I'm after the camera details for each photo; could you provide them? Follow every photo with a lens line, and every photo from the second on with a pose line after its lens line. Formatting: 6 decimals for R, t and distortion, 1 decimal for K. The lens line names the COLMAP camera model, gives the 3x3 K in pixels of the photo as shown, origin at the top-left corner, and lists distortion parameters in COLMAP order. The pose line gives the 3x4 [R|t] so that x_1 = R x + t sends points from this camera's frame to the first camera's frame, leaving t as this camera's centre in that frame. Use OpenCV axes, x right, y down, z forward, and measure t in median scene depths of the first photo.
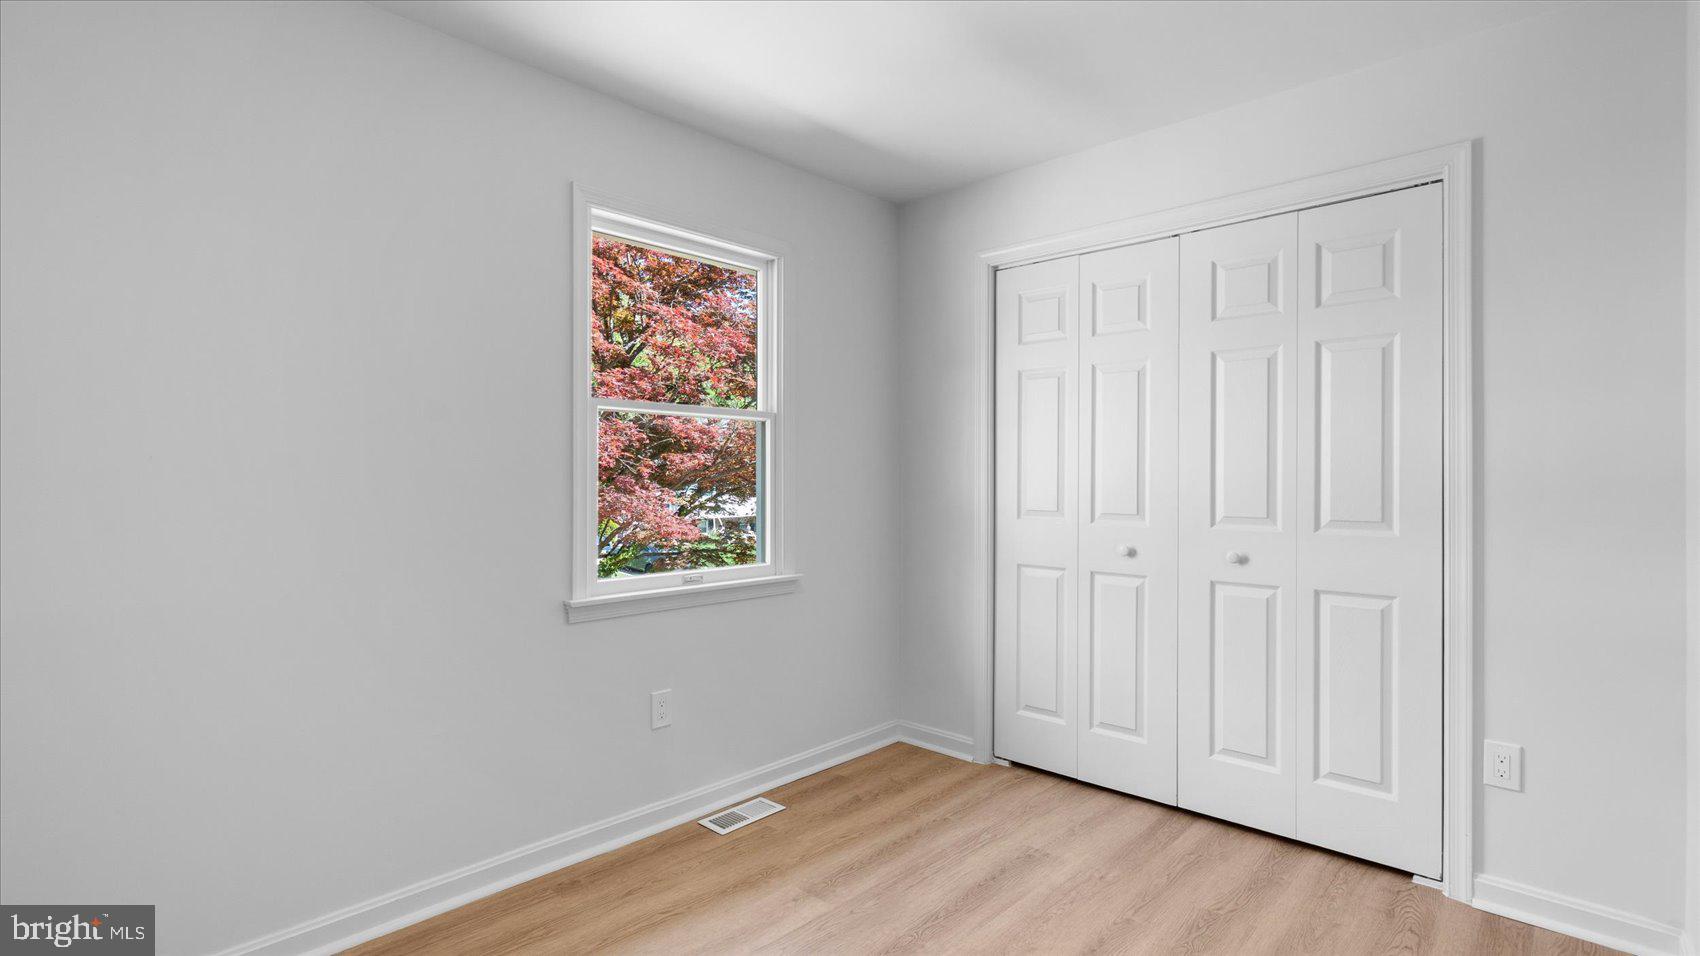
lens RADIAL K [[781.2, 0, 836.0], [0, 781.2, 479.2], [0, 0, 1]] dist [0.000458, 0.001356]
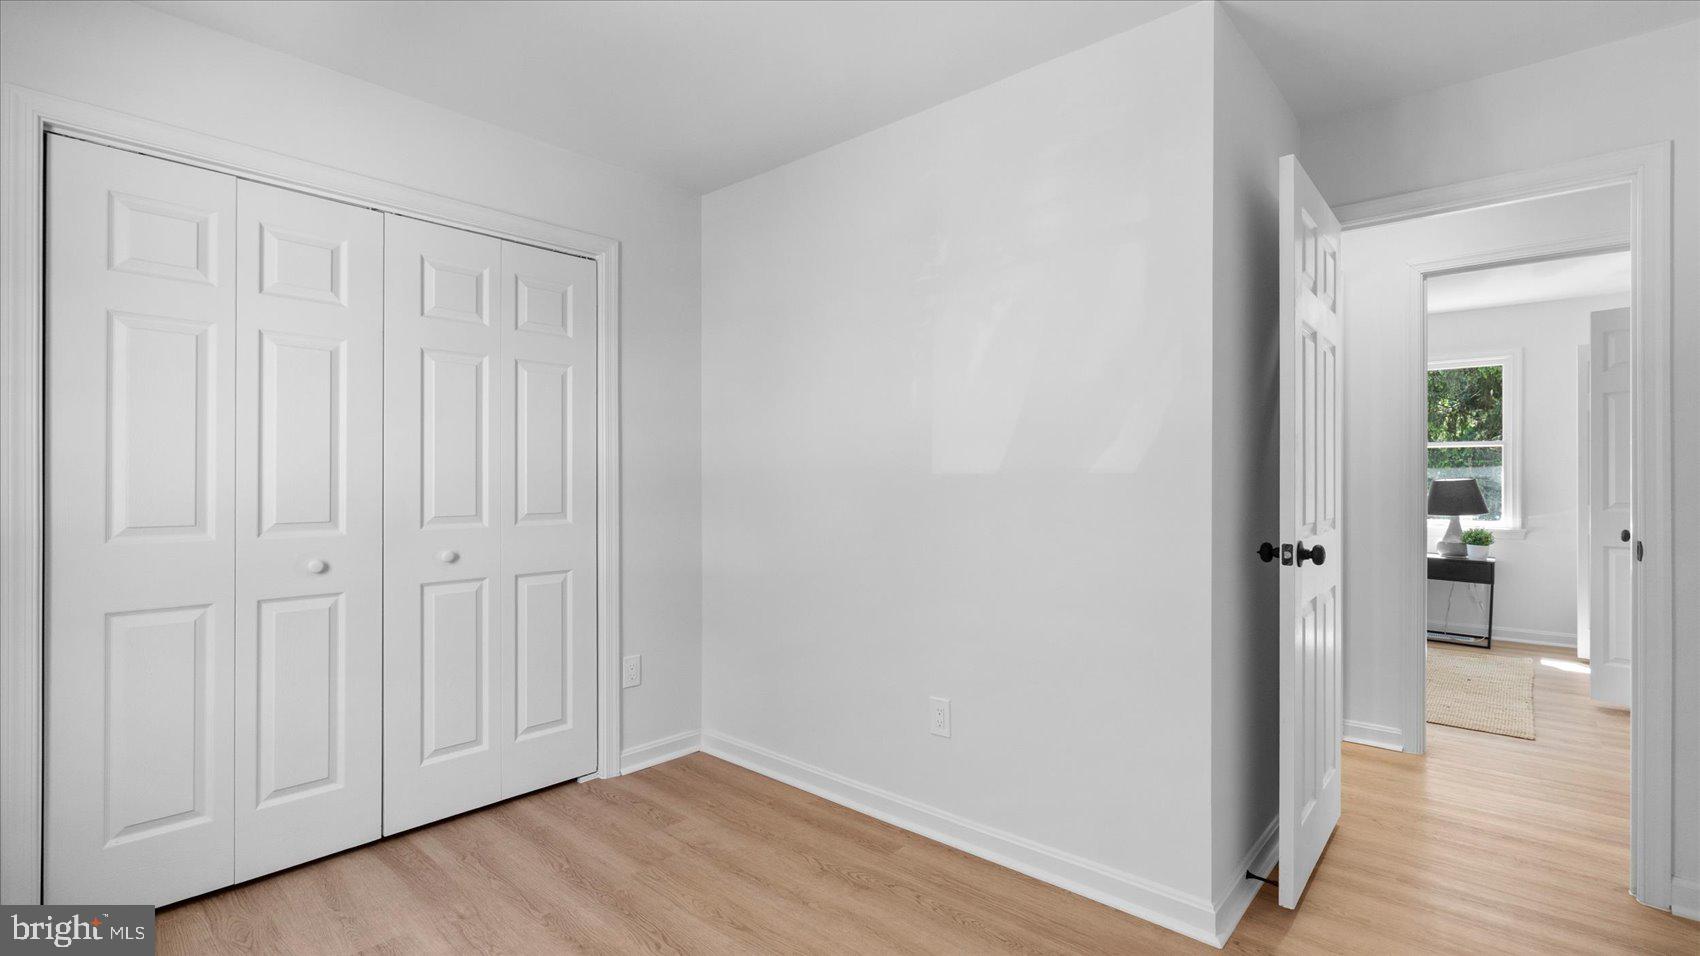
lens RADIAL K [[781.2, 0, 834.7], [0, 781.2, 482.9], [0, 0, 1]] dist [0.000458, 0.001356]
pose [[-0.014190, -0.012522, 0.999821, -0.535655], [-0.001169, 0.999921, 0.012506, -0.009155], [-0.999899, -0.000991, -0.014203, 0.539168]]
